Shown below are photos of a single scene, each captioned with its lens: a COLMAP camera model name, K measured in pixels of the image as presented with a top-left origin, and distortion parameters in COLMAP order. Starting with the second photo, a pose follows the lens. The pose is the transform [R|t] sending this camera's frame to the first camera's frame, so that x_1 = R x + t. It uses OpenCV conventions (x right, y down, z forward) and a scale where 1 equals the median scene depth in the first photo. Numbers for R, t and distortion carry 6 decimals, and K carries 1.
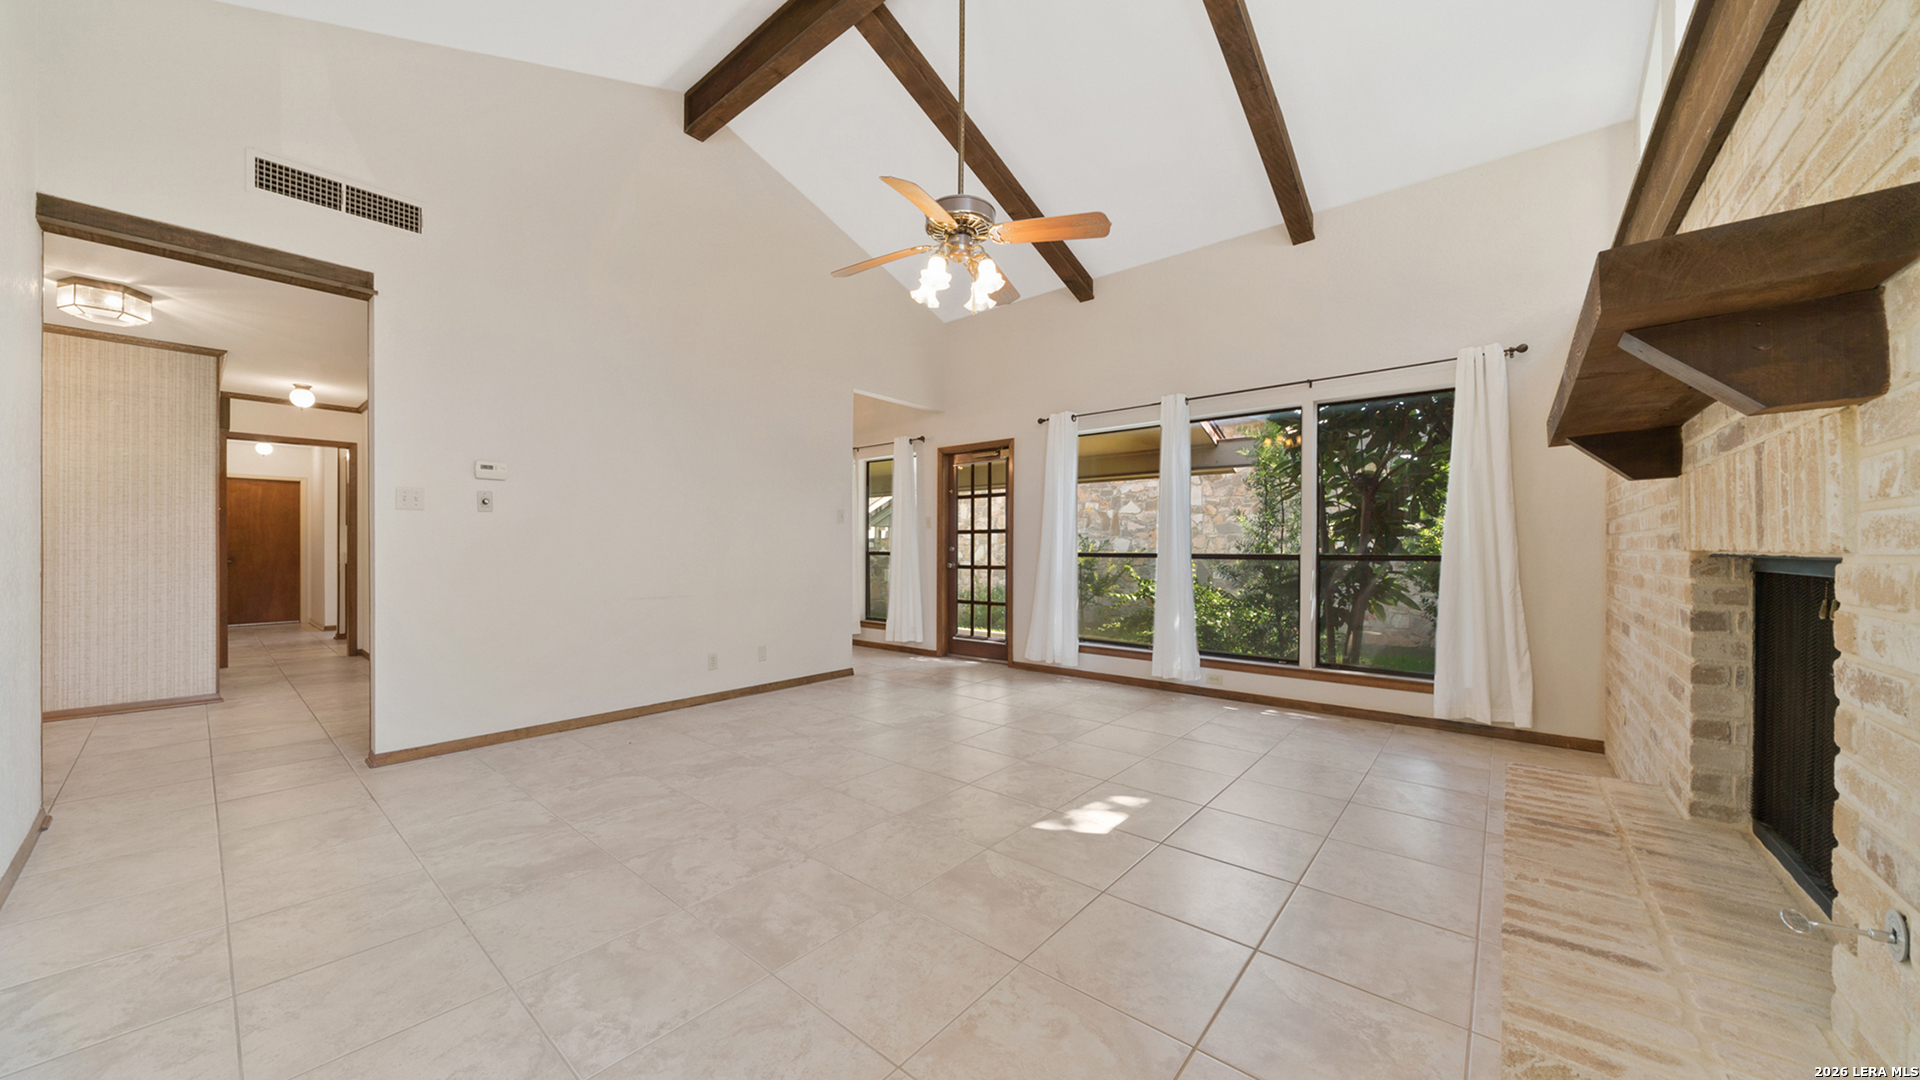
lens RADIAL K [[660.4, 0, 947.8], [0, 660.4, 547.1], [0, 0, 1]] dist [-0.006645, 0.000380]
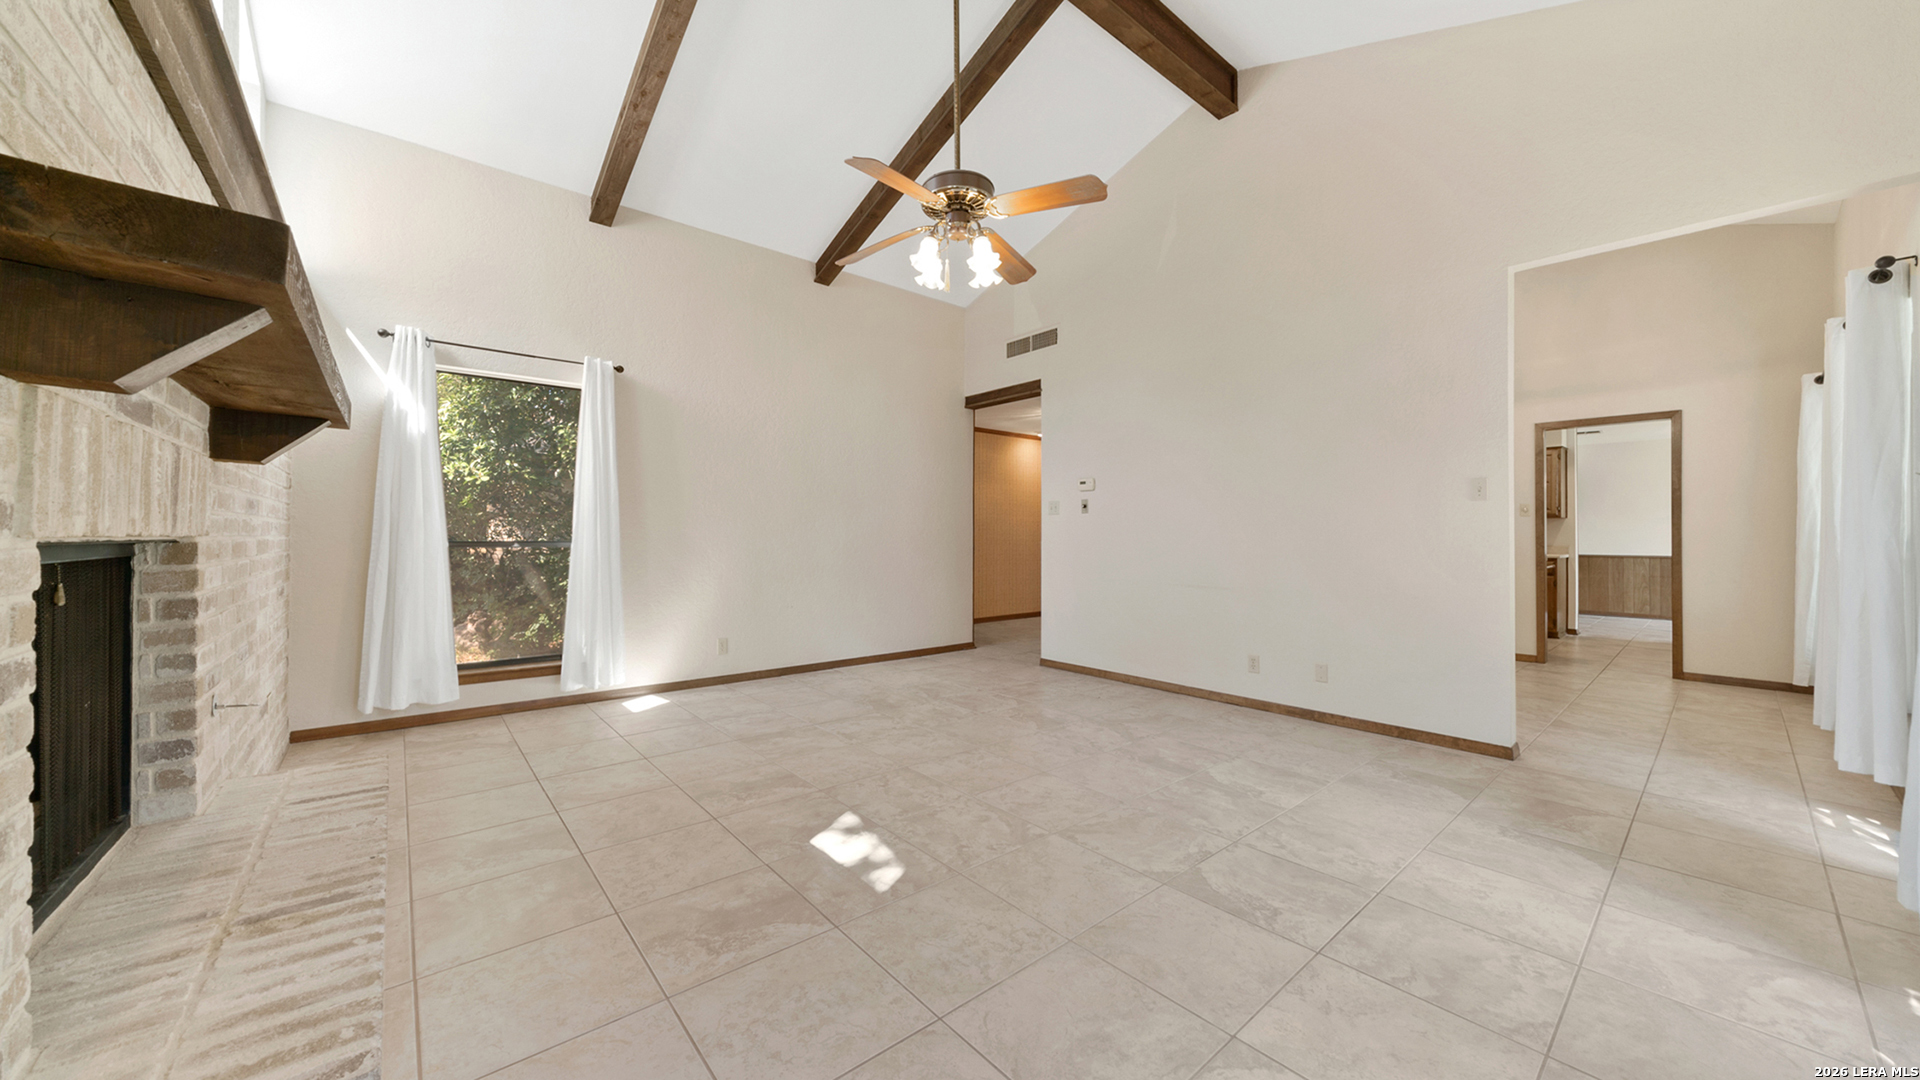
lens RADIAL K [[660.4, 0, 943.9], [0, 660.4, 534.2], [0, 0, 1]] dist [-0.006645, 0.000380]
pose [[-0.171266, -0.005159, -0.985211, 0.995464], [-0.004506, 0.999980, -0.004453, -0.000002], [0.985214, 0.003676, -0.171286, 1.182307]]
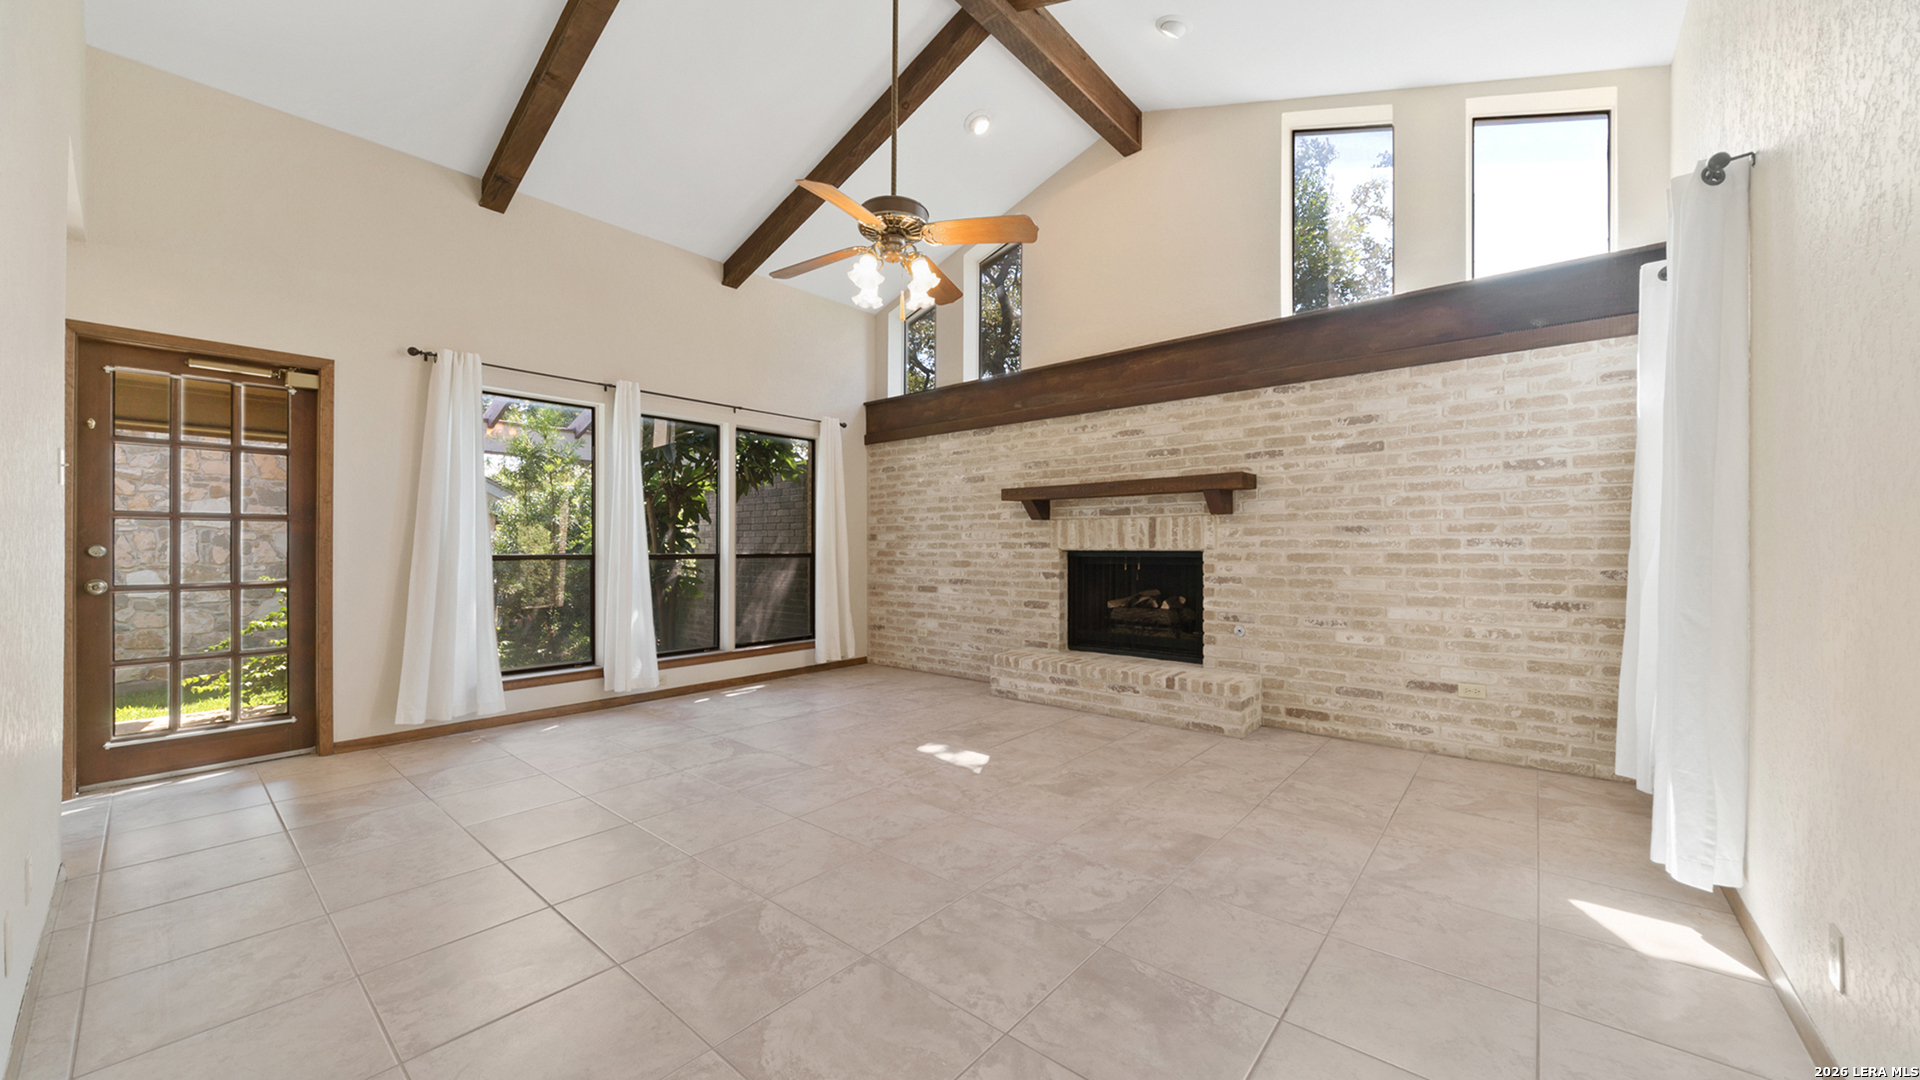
lens RADIAL K [[685.4, 0, 950.3], [0, 685.4, 557.5], [0, 0, 1]] dist [-0.000781, 0.000424]
pose [[-0.005841, -0.014500, 0.999878, -1.051442], [-0.001386, 0.999894, 0.014492, -0.001511], [-0.999982, -0.001301, -0.005860, 0.949583]]
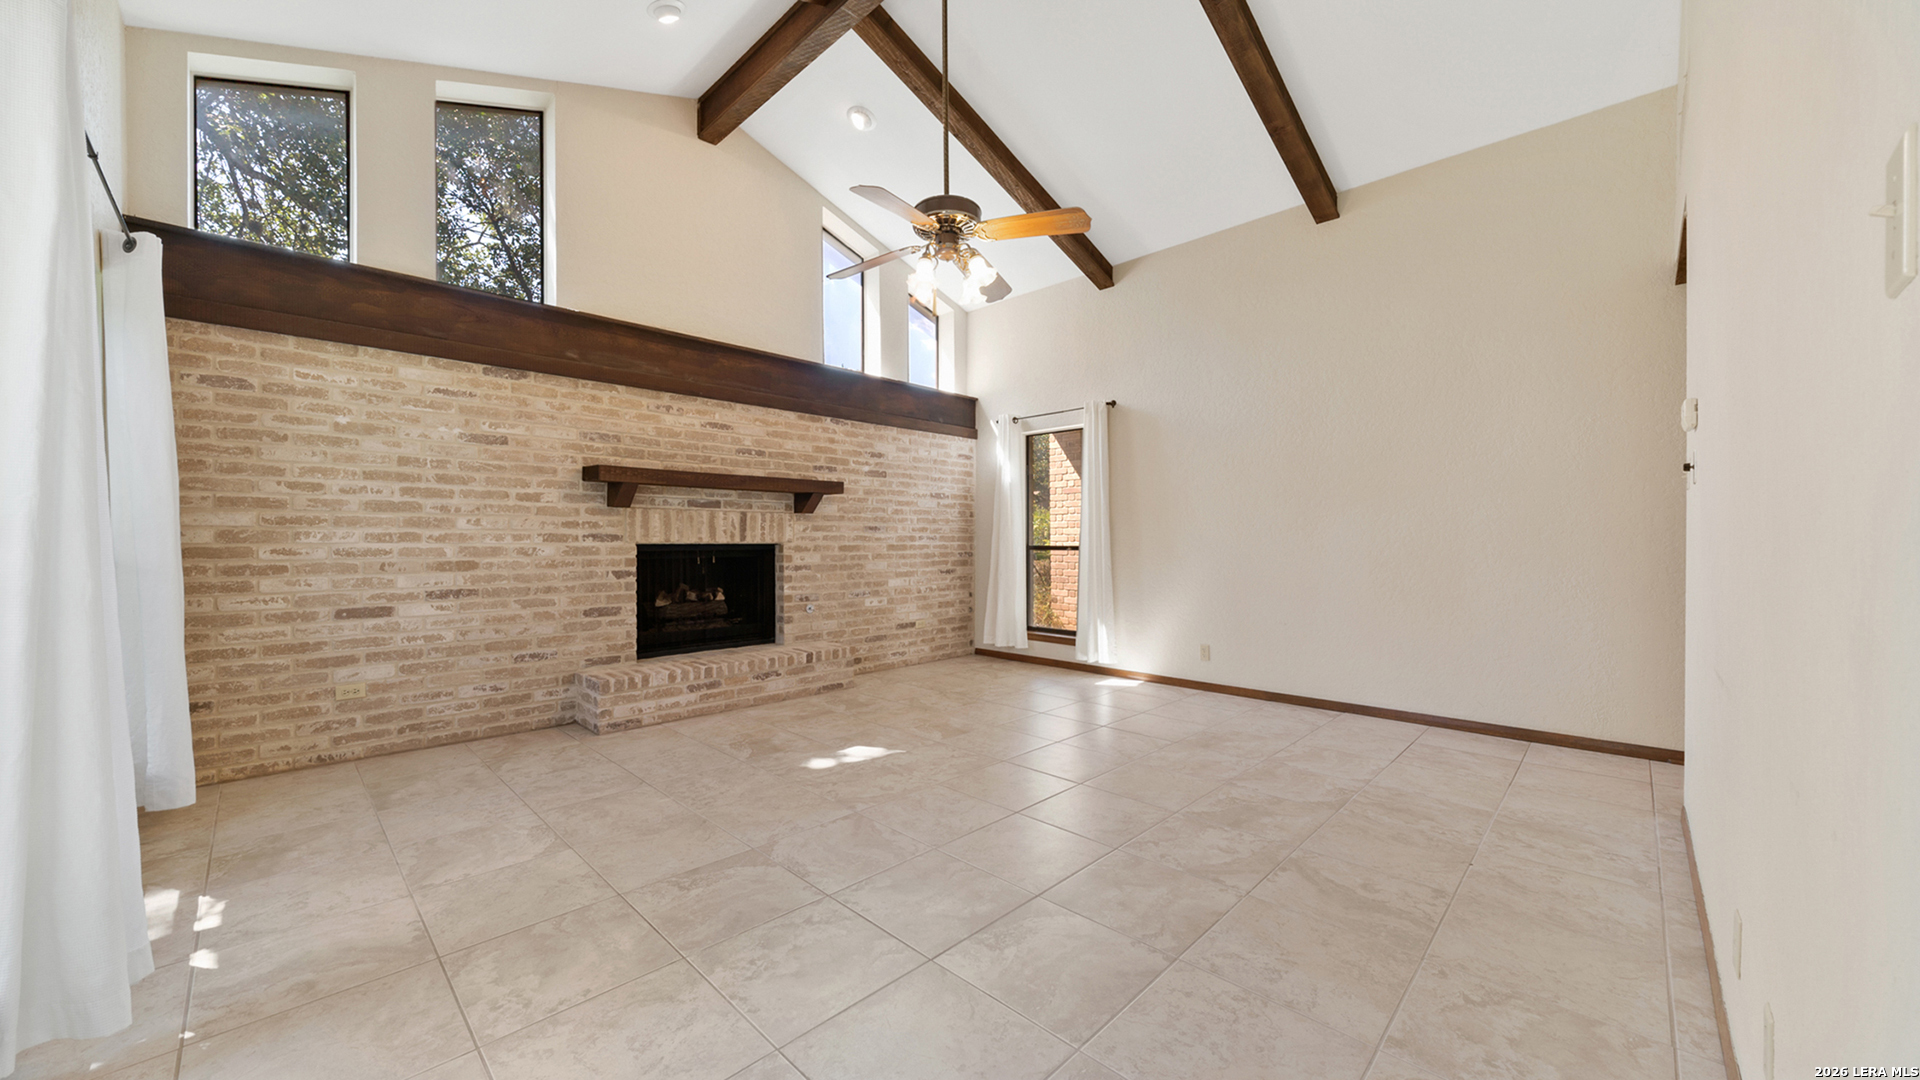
lens RADIAL K [[685.4, 0, 948.3], [0, 685.4, 540.6], [0, 0, 1]] dist [-0.000781, 0.000424]
pose [[-0.997092, 0.000682, 0.076201, -0.066849], [0.000474, 0.999996, -0.002748, 0.002660], [-0.076203, -0.002704, -0.997089, 2.124692]]
